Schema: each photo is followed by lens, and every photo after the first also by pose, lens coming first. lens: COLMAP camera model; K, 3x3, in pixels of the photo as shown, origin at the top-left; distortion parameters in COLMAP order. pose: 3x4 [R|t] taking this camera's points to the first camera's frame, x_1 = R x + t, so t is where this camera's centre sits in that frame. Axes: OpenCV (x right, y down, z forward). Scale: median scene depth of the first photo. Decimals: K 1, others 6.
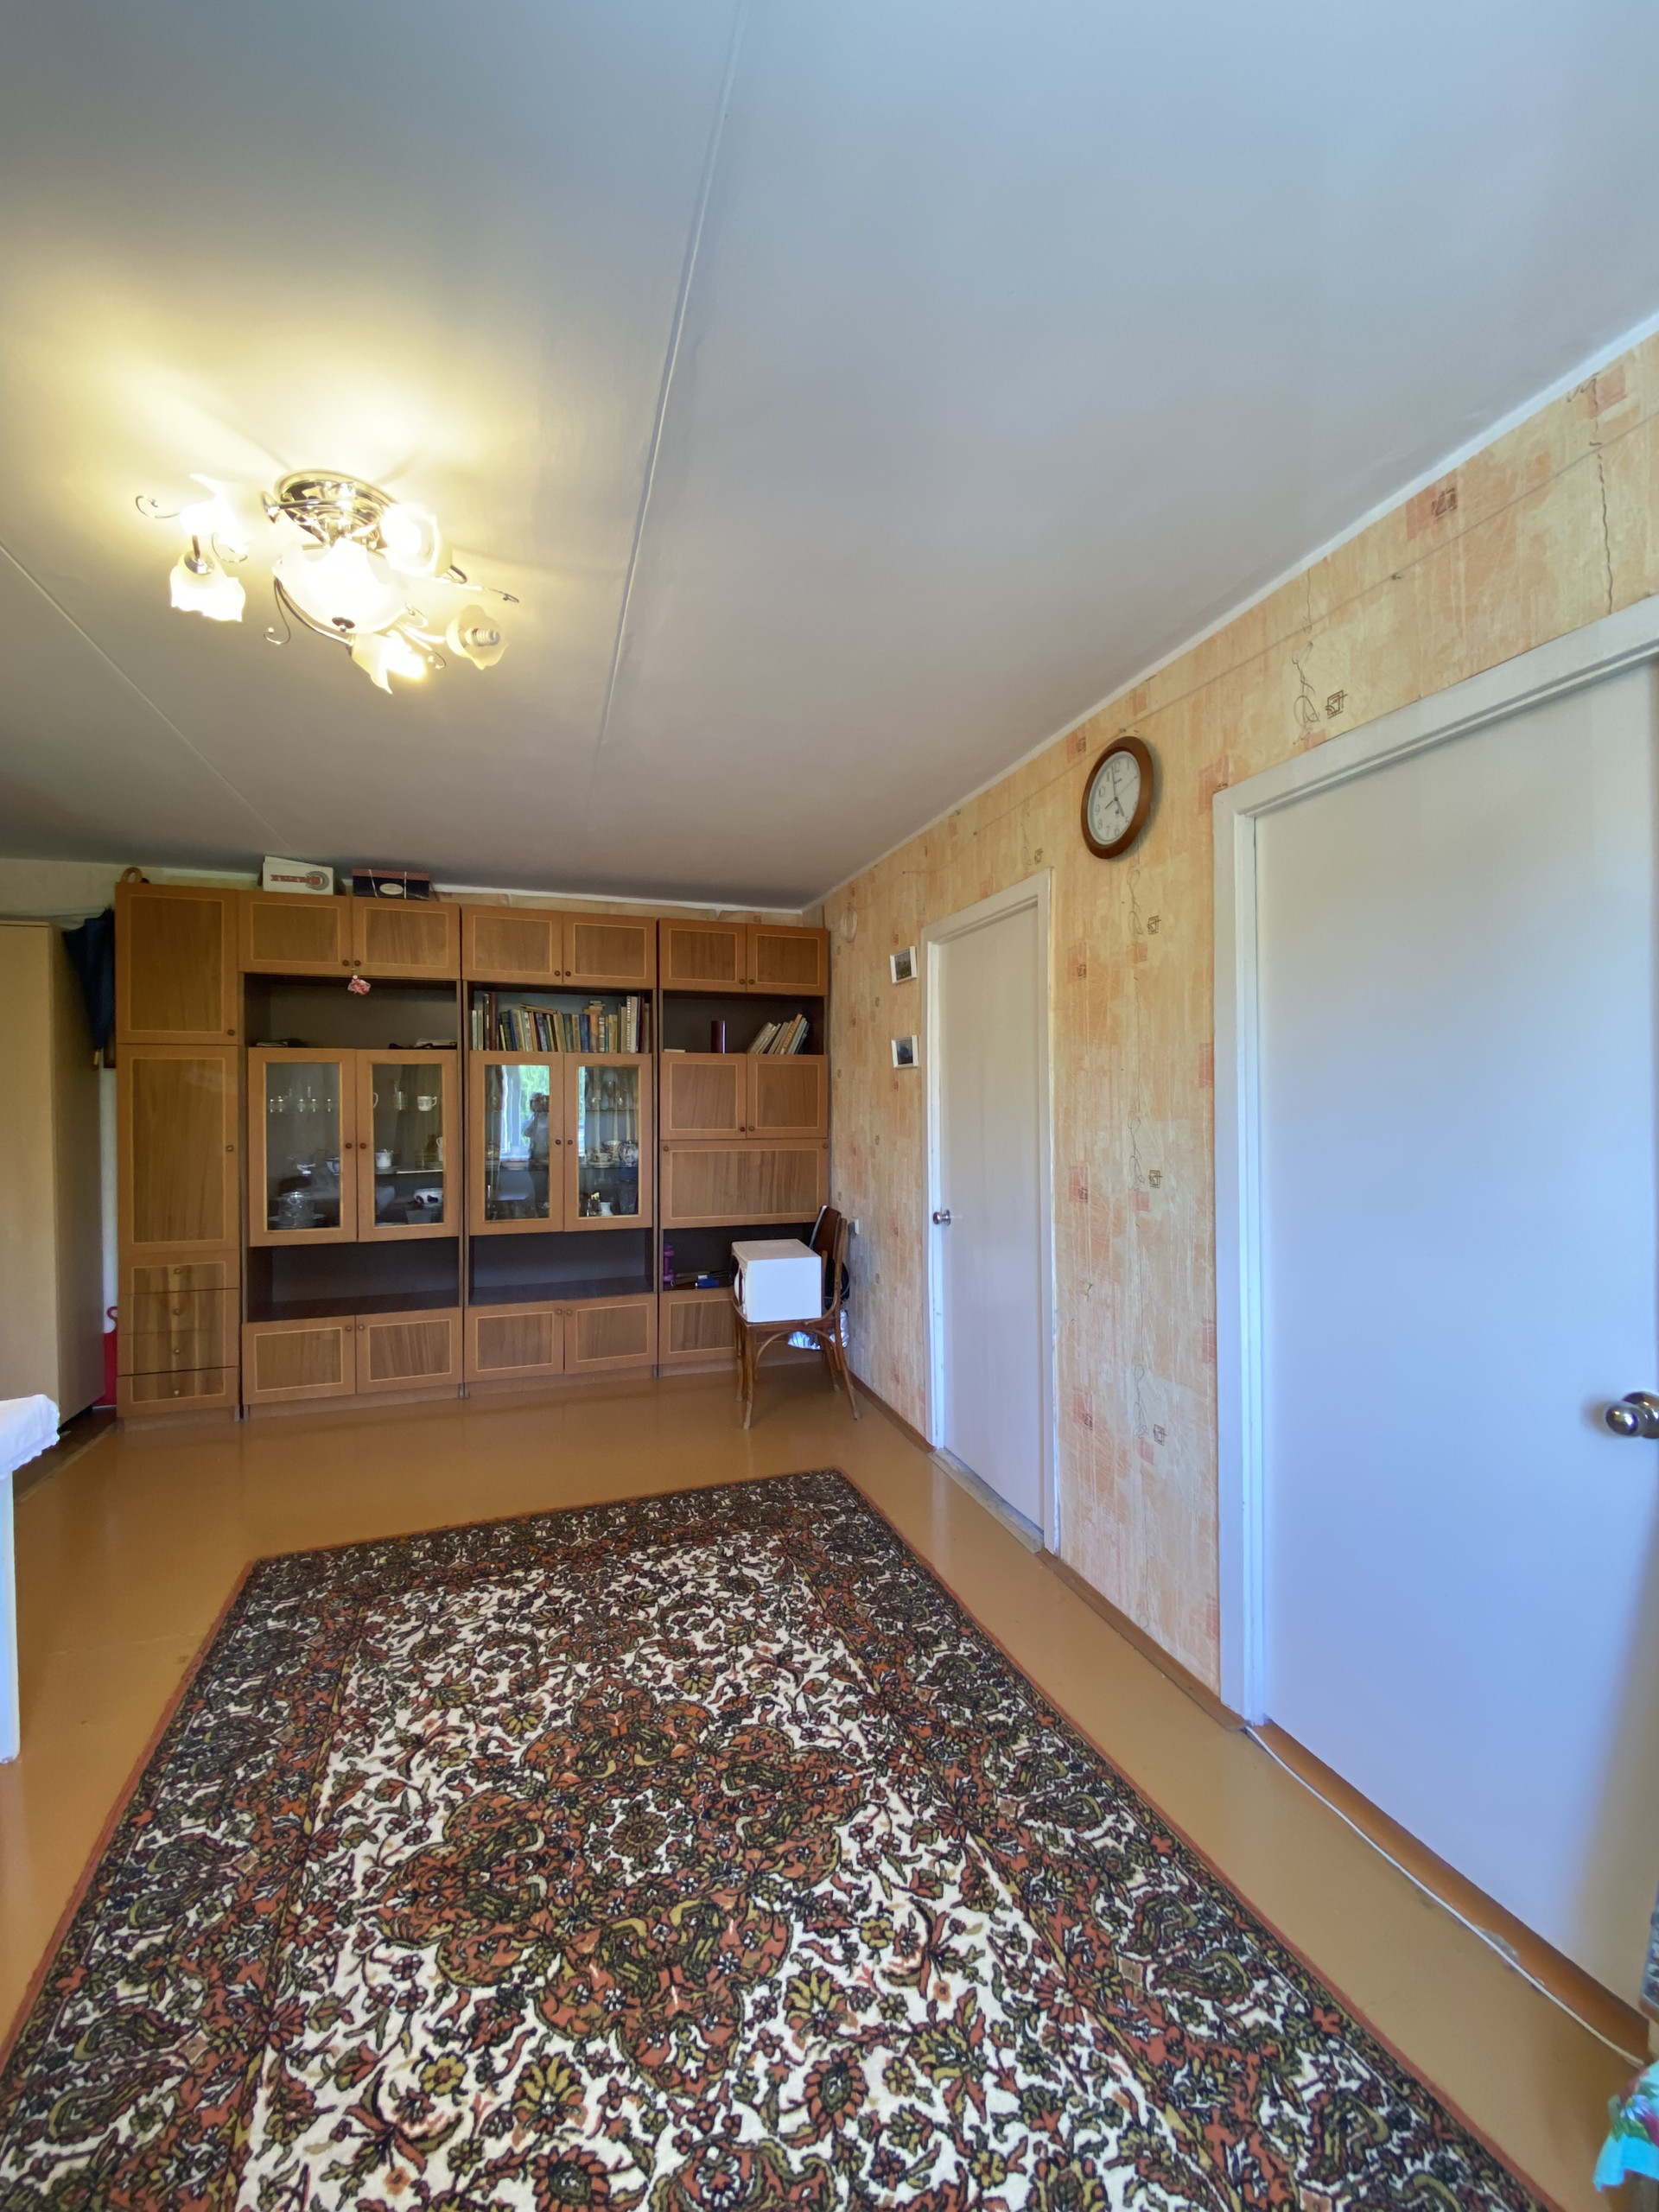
lens RADIAL K [[896.4, 0, 829.6], [0, 896.4, 1102.0], [0, 0, 1]] dist [0.015232, -0.018216]
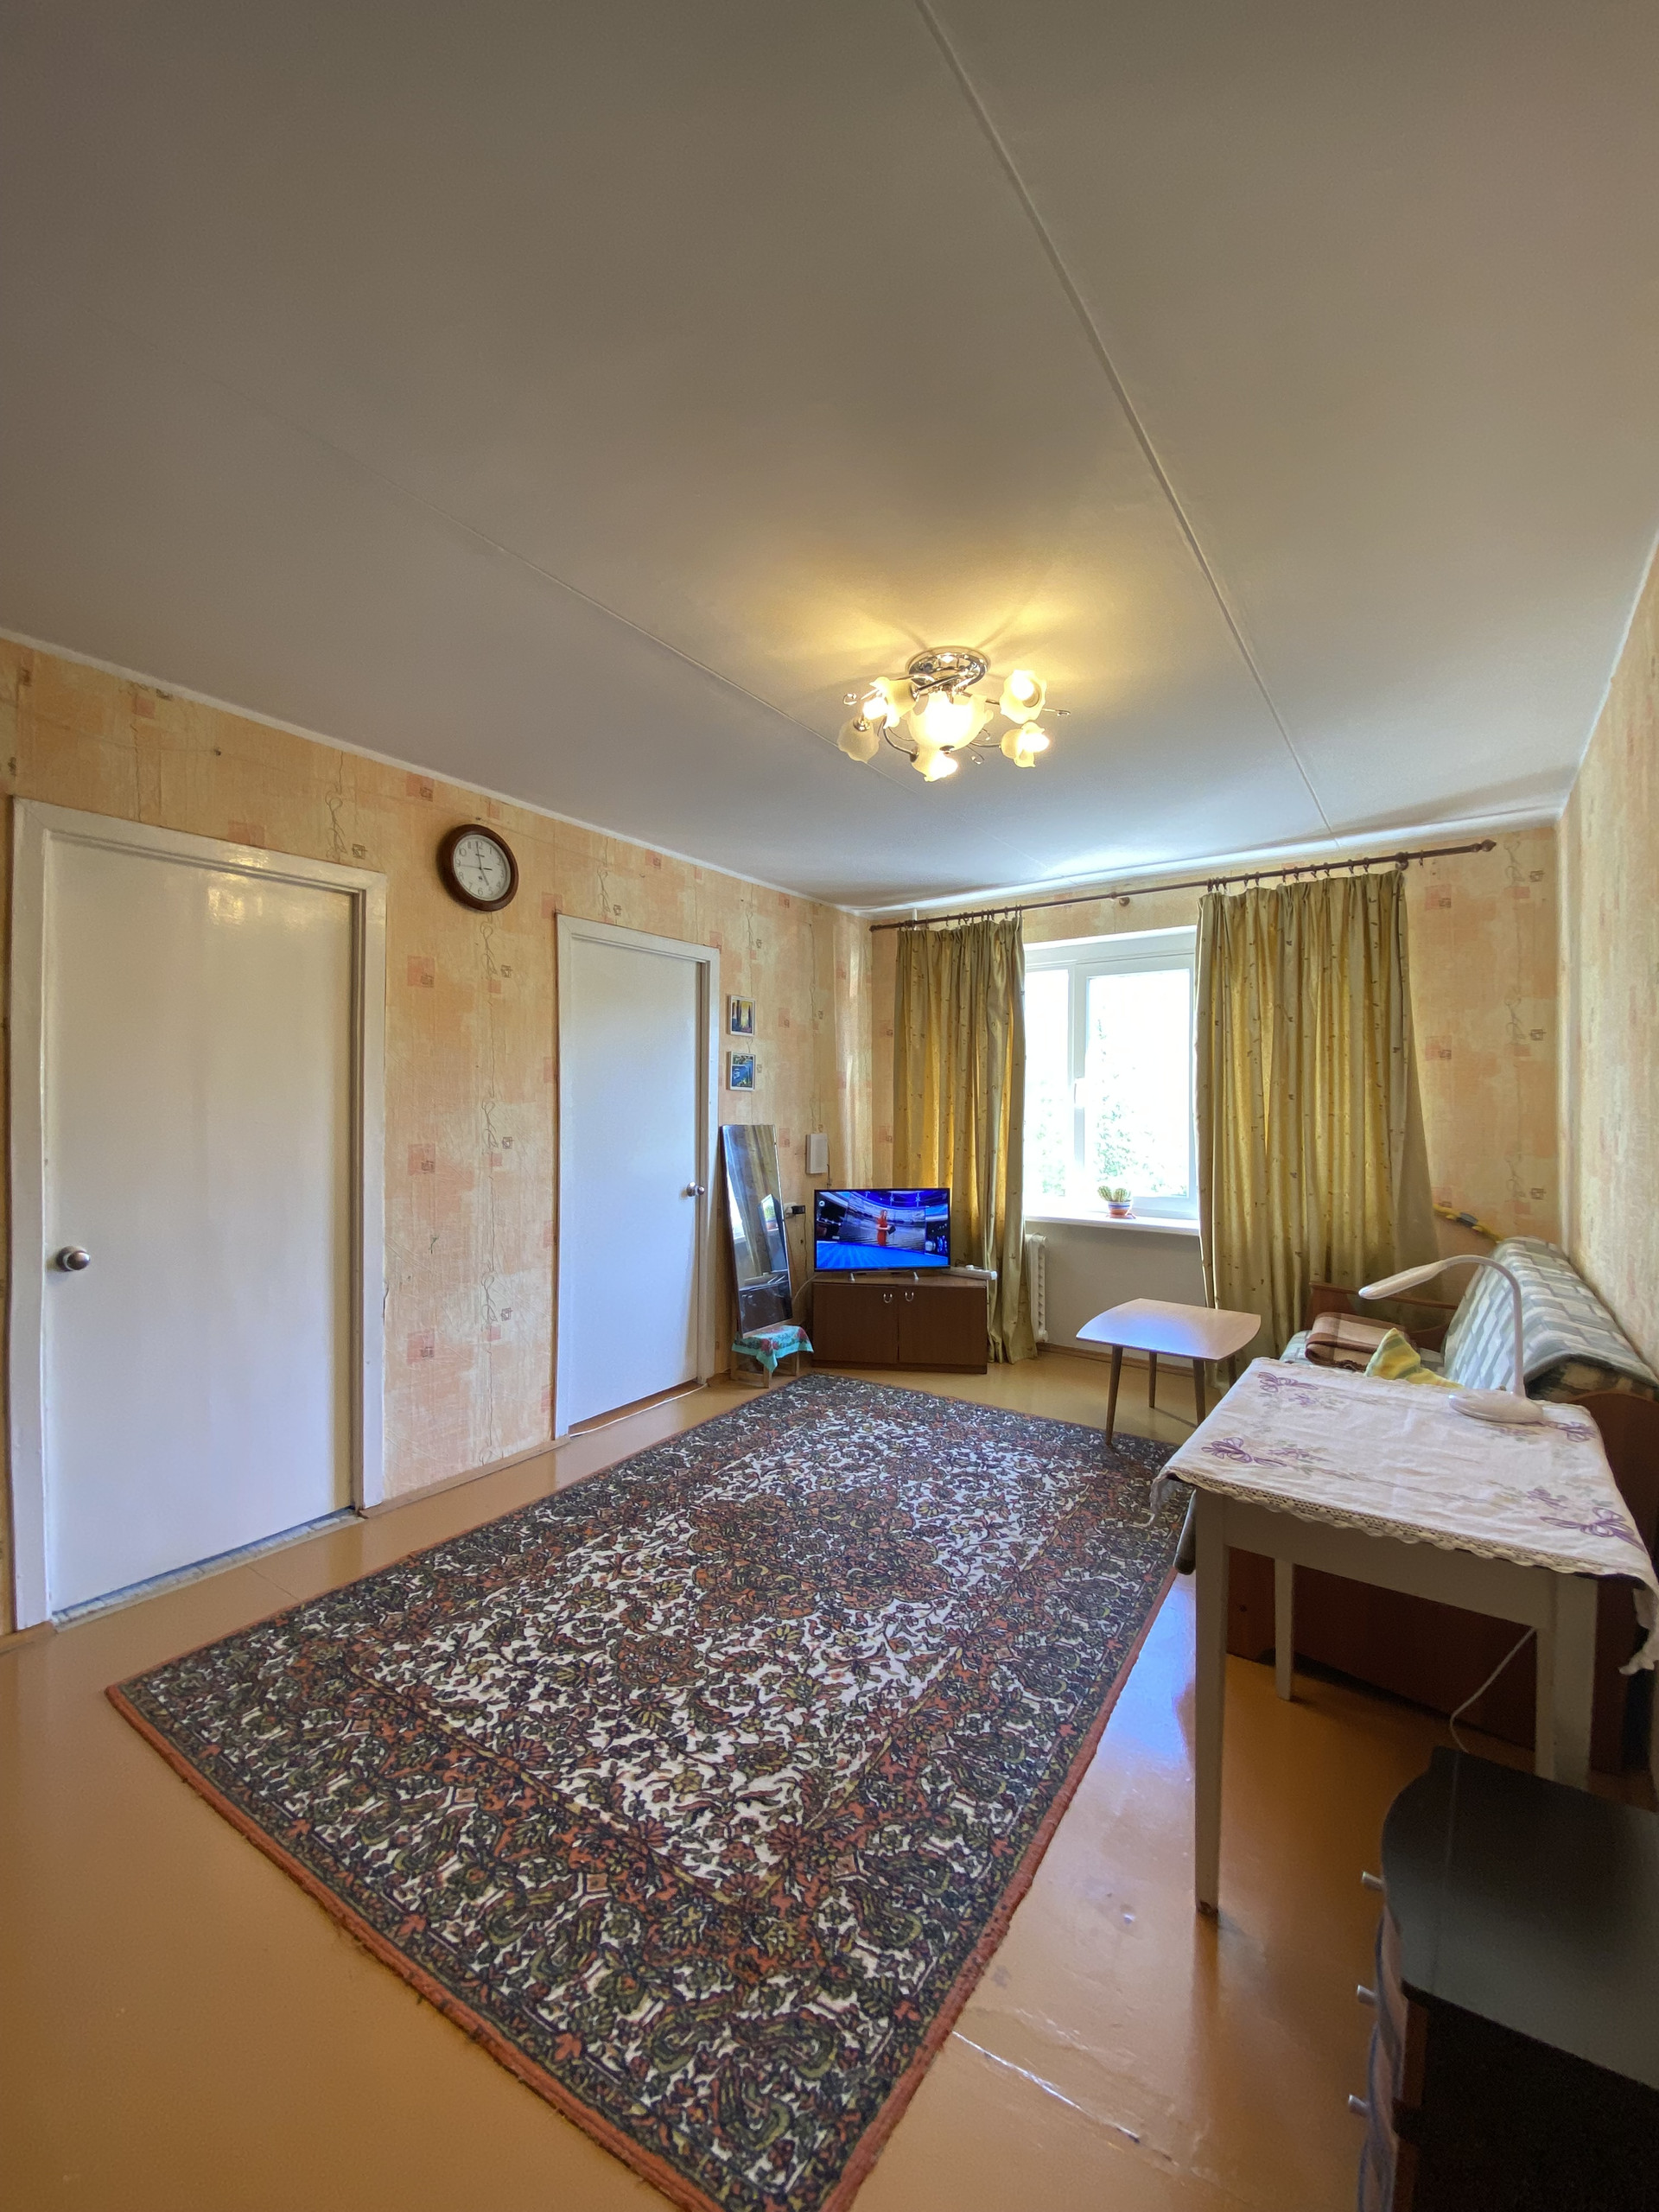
lens RADIAL K [[896.4, 0, 829.6], [0, 896.4, 1102.0], [0, 0, 1]] dist [0.015232, -0.018216]
pose [[-0.600112, 0.003019, 0.799910, -1.131299], [-0.000620, 0.999991, -0.004239, 0.024256], [-0.799916, -0.003040, -0.600105, 1.447251]]
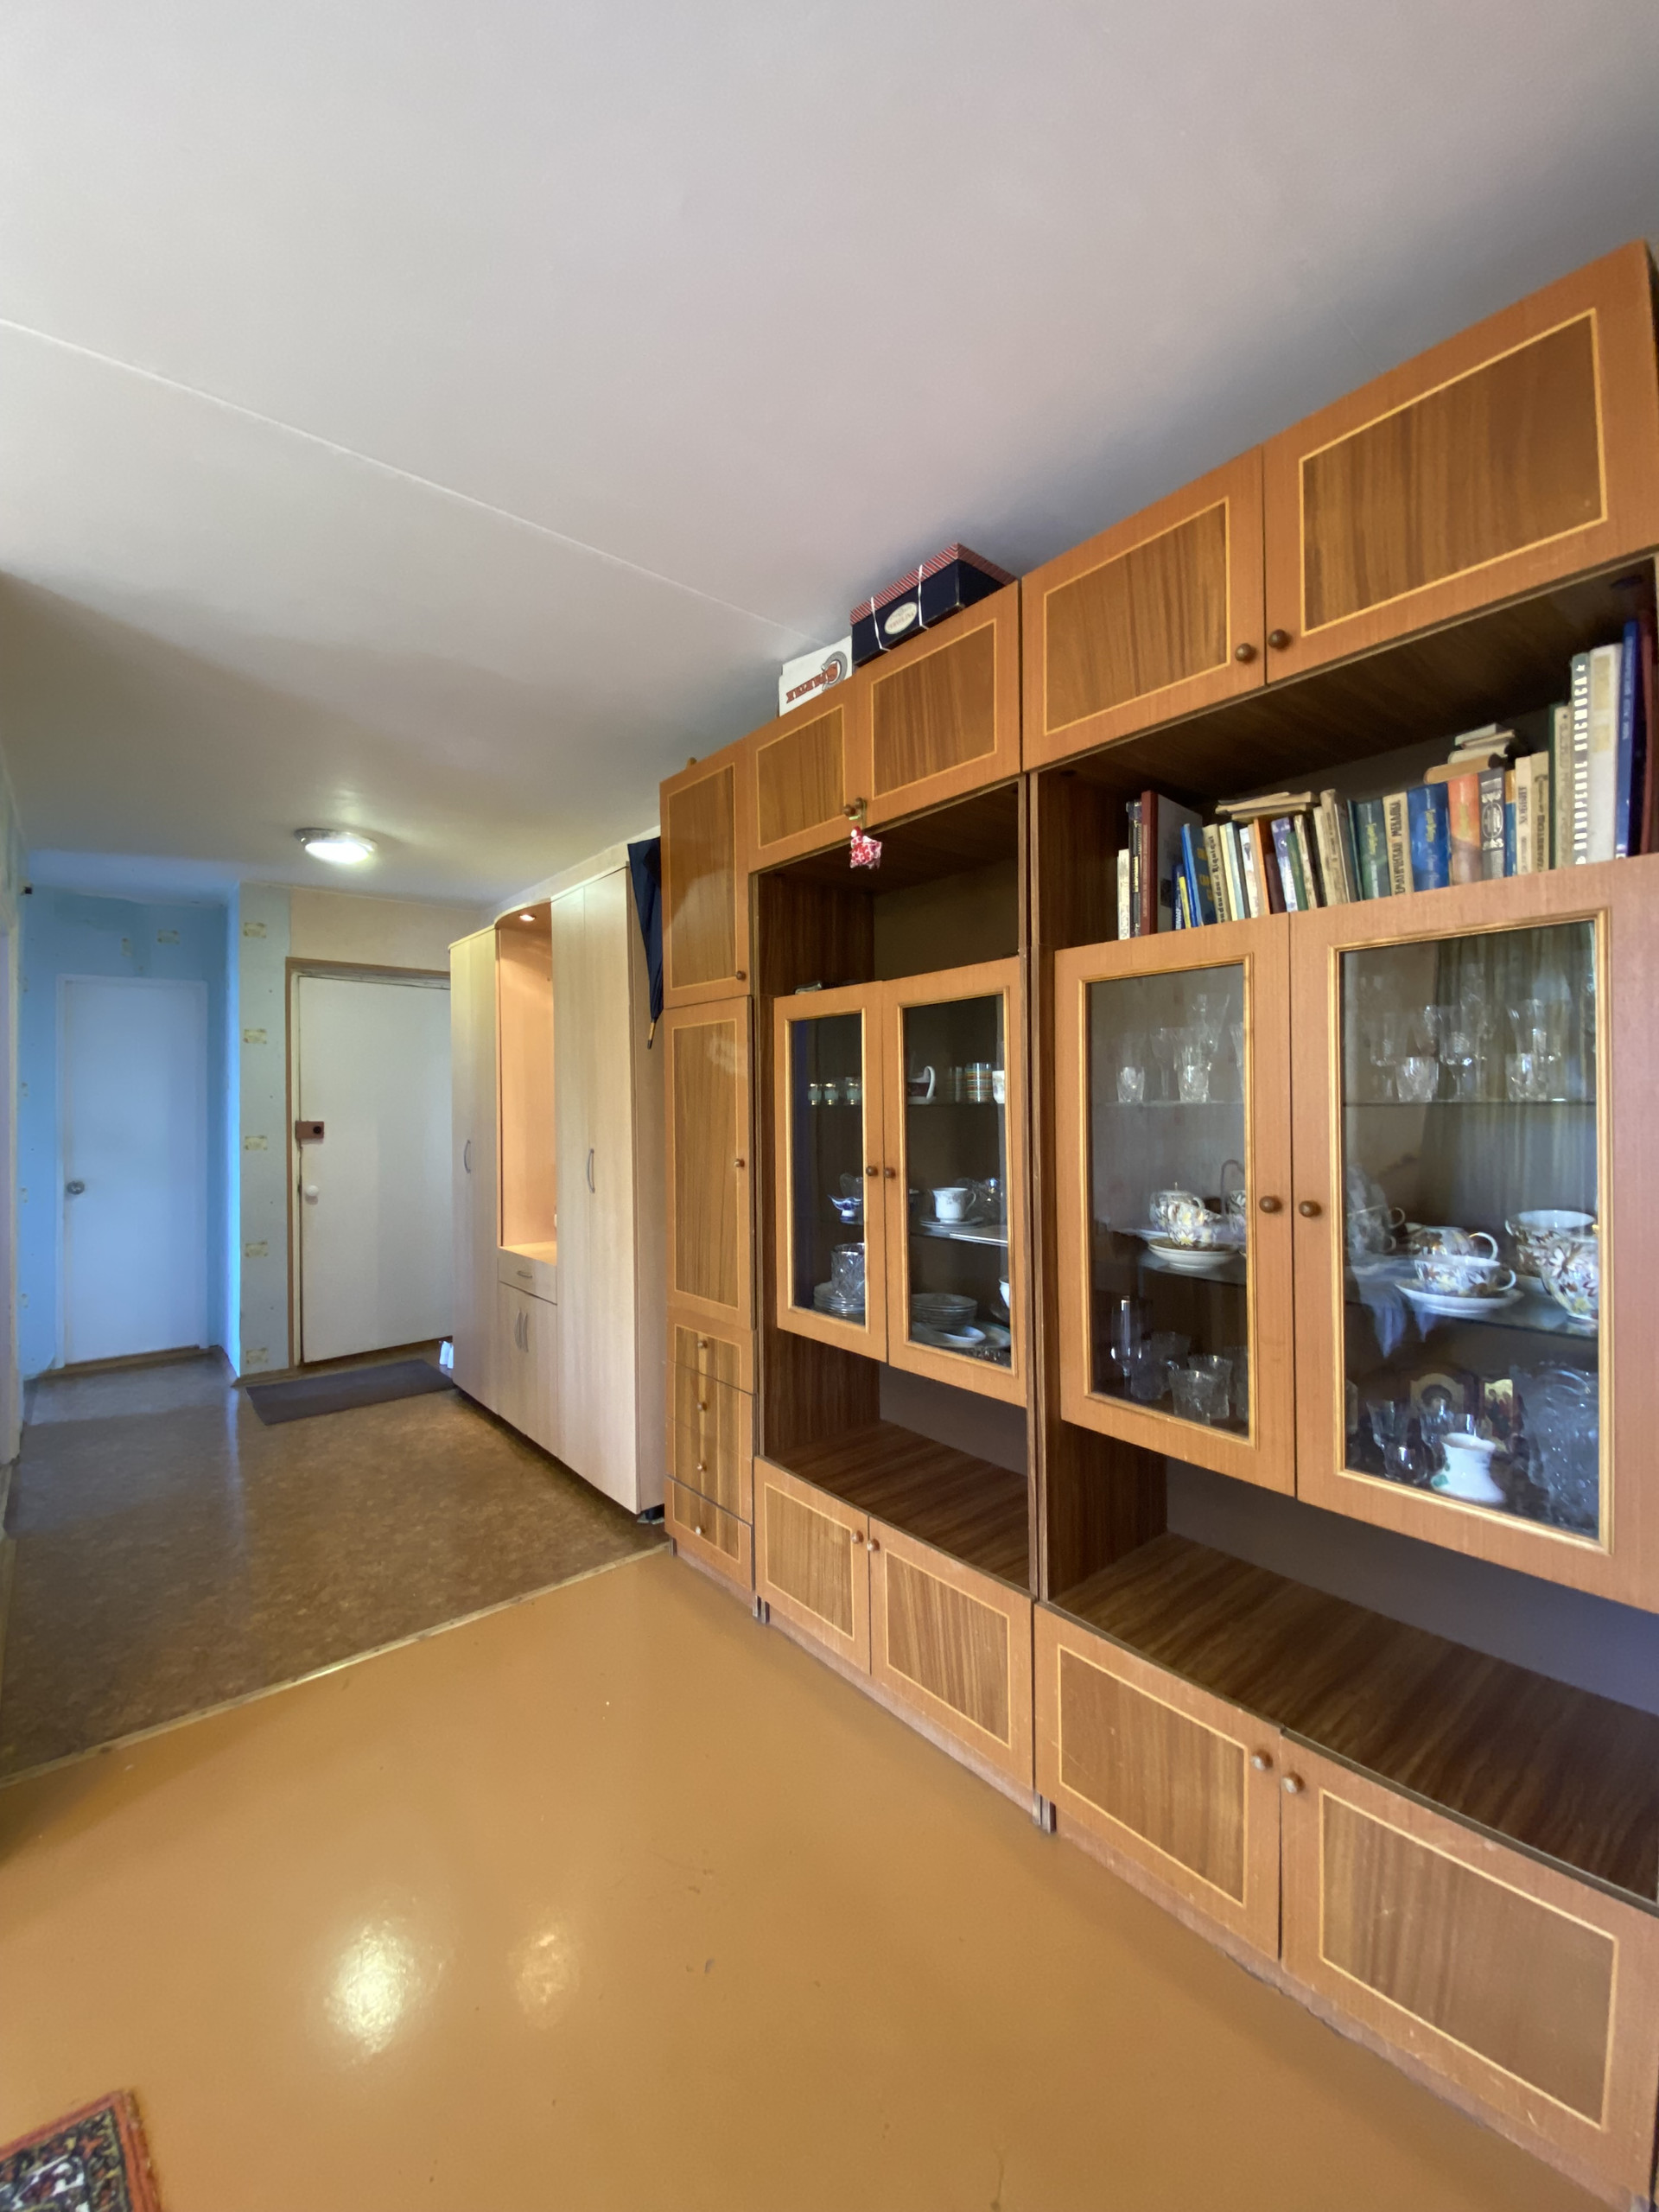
lens RADIAL K [[898.1, 0, 829.3], [0, 898.1, 1103.7], [0, 0, 1]] dist [0.014651, -0.017820]
pose [[0.365869, 0.000745, -0.930666, -0.129860], [0.005699, 0.999979, 0.003041, 0.014900], [0.930649, -0.006417, 0.365857, 1.408707]]
